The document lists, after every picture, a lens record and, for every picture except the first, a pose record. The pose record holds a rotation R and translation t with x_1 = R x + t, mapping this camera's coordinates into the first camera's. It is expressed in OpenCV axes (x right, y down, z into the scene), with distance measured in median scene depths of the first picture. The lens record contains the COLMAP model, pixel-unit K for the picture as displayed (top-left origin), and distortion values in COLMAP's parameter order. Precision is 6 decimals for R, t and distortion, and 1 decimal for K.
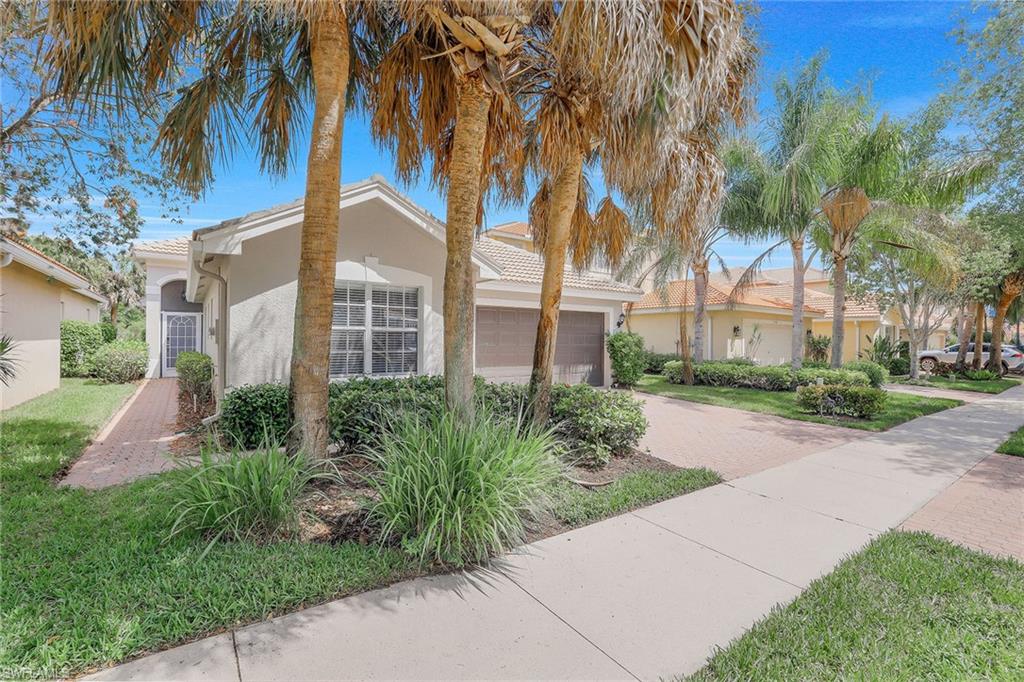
lens RADIAL K [[470.4, 0, 524.1], [0, 470.4, 336.8], [0, 0, 1]] dist [-0.029926, 0.000918]
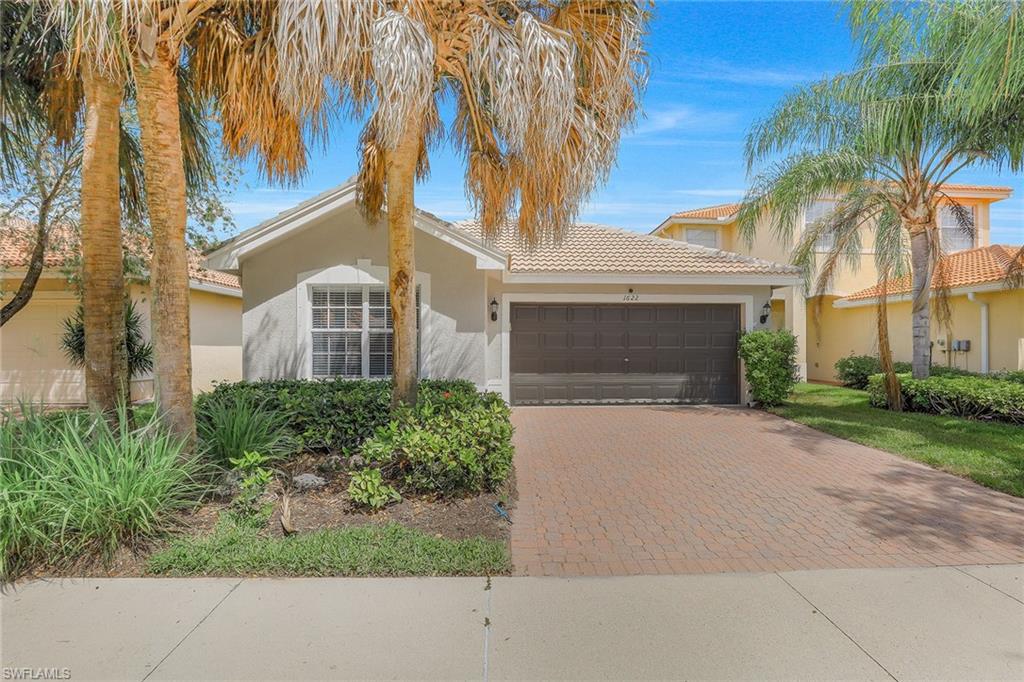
lens RADIAL K [[470.4, 0, 524.1], [0, 470.4, 336.8], [0, 0, 1]] dist [-0.029926, 0.000918]
pose [[0.825798, -0.017744, -0.563687, 0.519628], [0.009098, 0.999794, -0.018144, 0.018093], [0.563893, 0.009855, 0.825789, 0.360690]]
